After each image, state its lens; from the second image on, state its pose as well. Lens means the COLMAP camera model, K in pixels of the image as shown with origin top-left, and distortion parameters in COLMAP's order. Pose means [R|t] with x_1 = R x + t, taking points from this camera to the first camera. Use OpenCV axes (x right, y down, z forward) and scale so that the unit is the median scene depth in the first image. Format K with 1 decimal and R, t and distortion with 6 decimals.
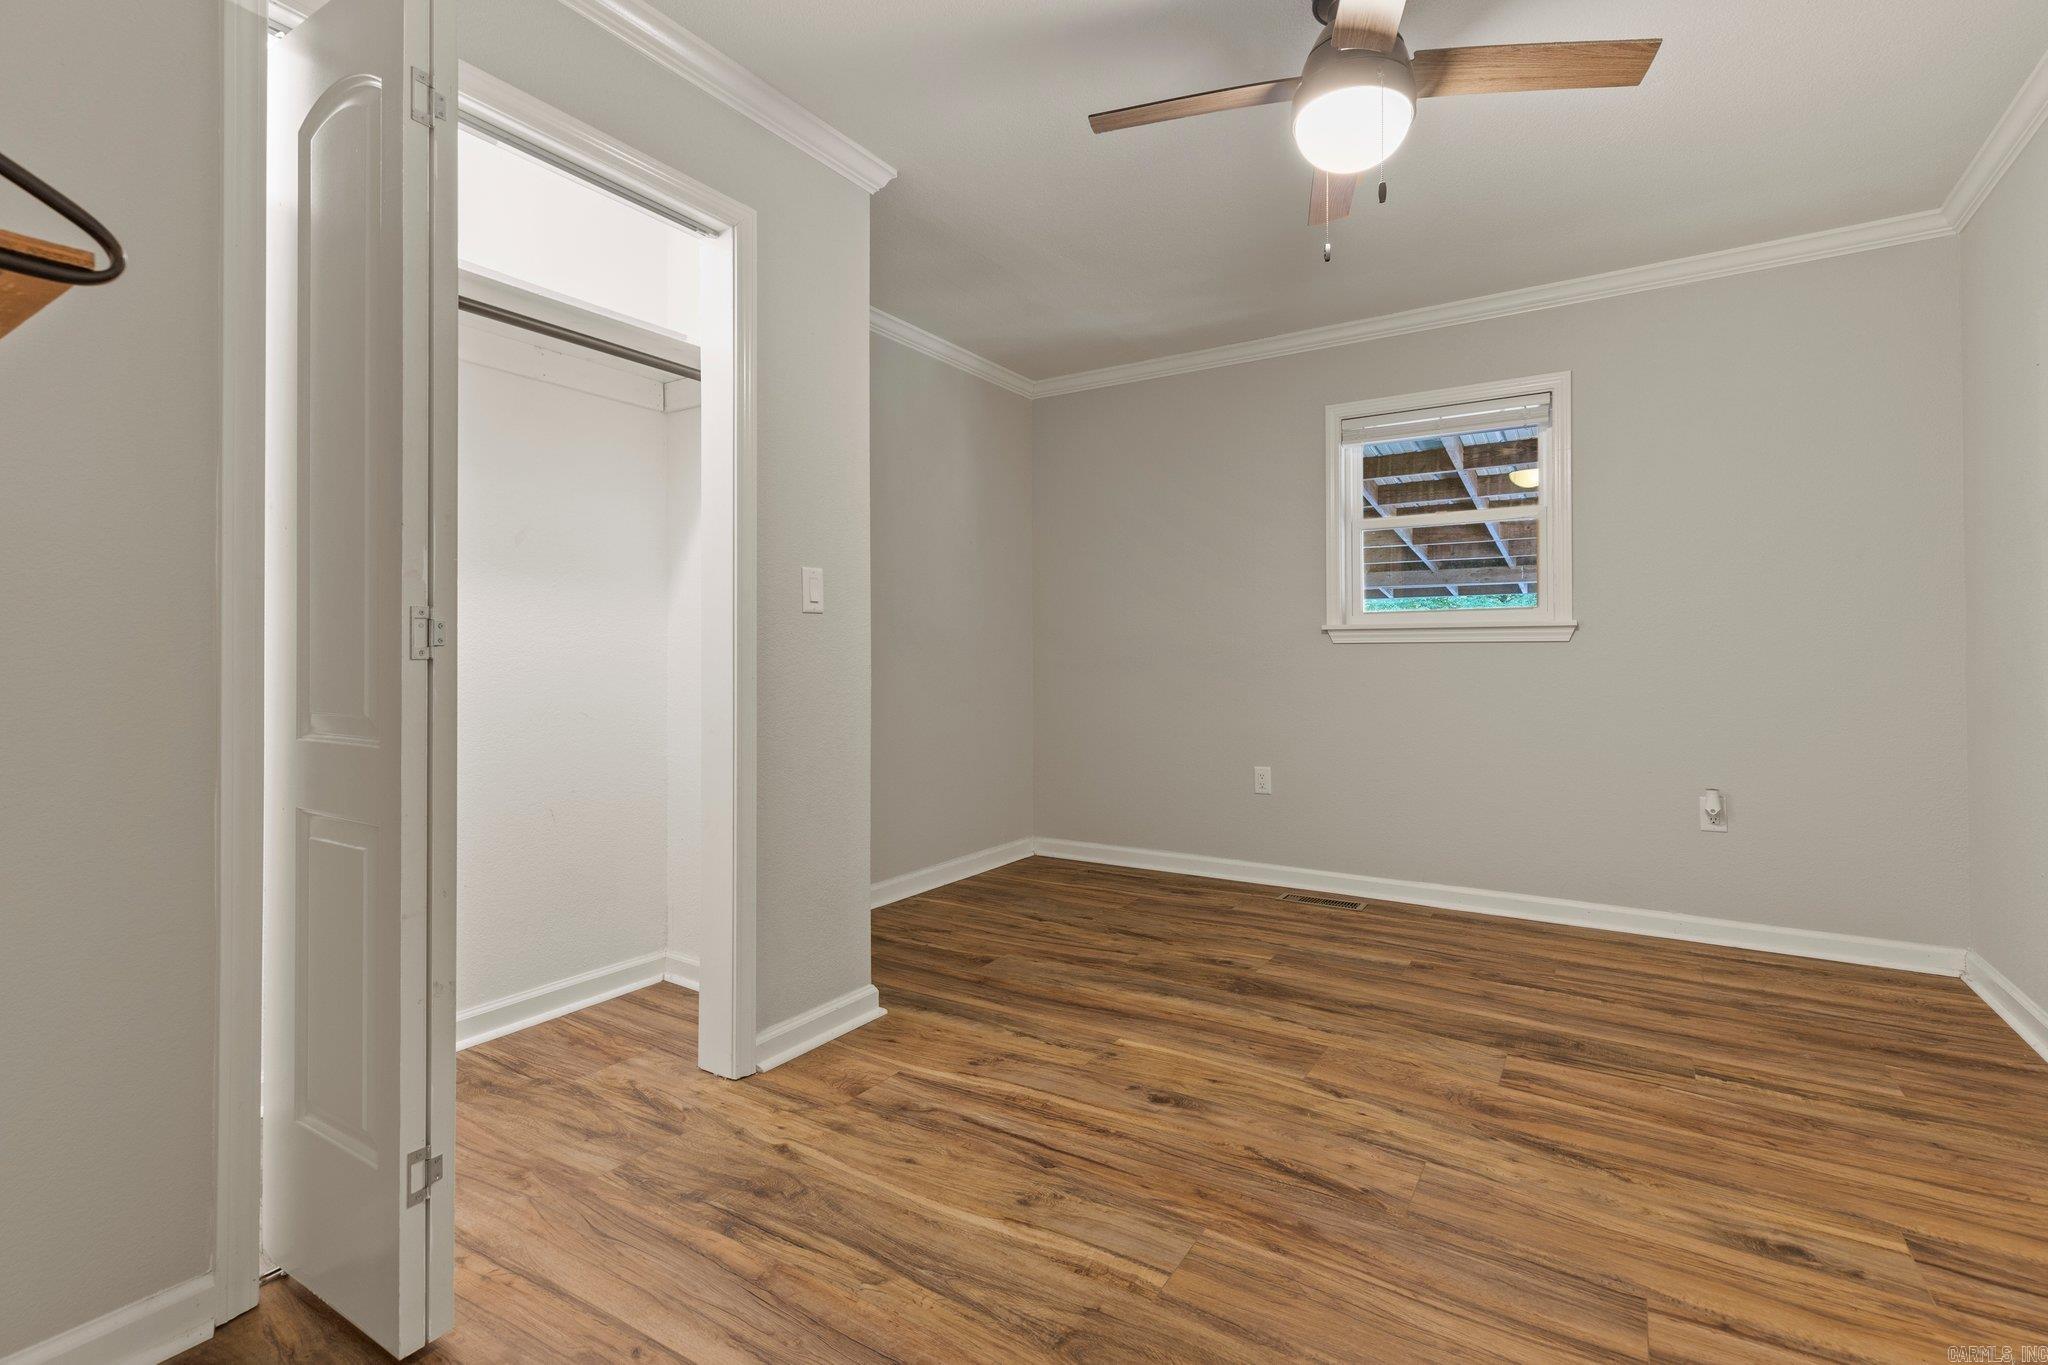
lens RADIAL K [[935.8, 0, 1025.6], [0, 935.8, 645.5], [0, 0, 1]] dist [0.004032, -0.000754]
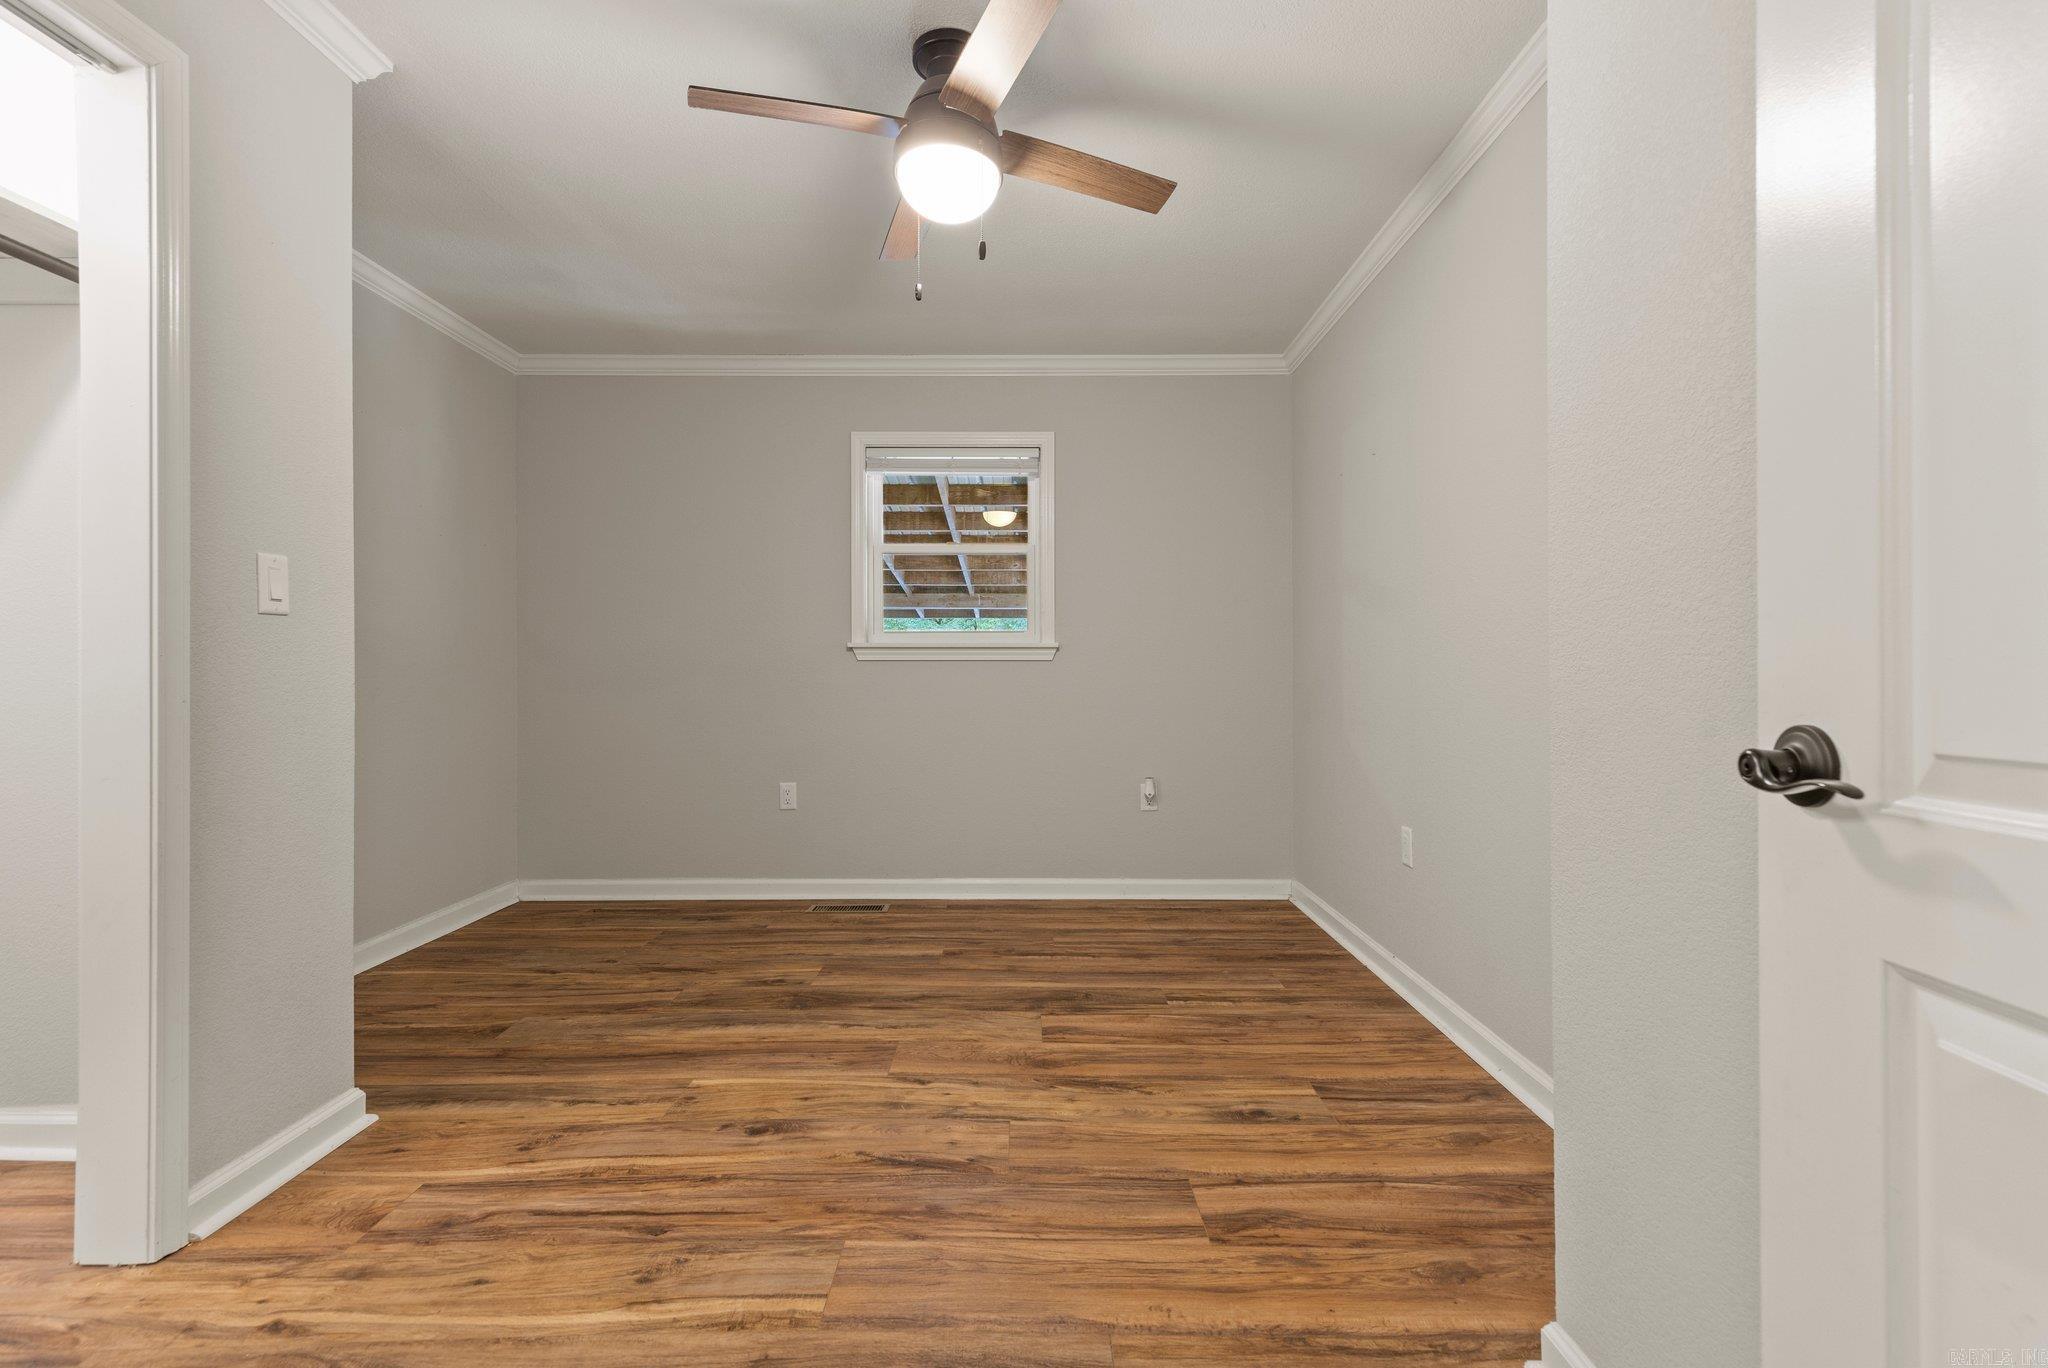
lens RADIAL K [[933.3, 0, 1025.5], [0, 933.3, 668.0], [0, 0, 1]] dist [0.006449, -0.001164]
pose [[0.841836, 0.003931, 0.539719, -0.143363], [-0.007461, 0.999963, 0.004354, 0.000786], [-0.539682, -0.007692, 0.841834, 0.040714]]
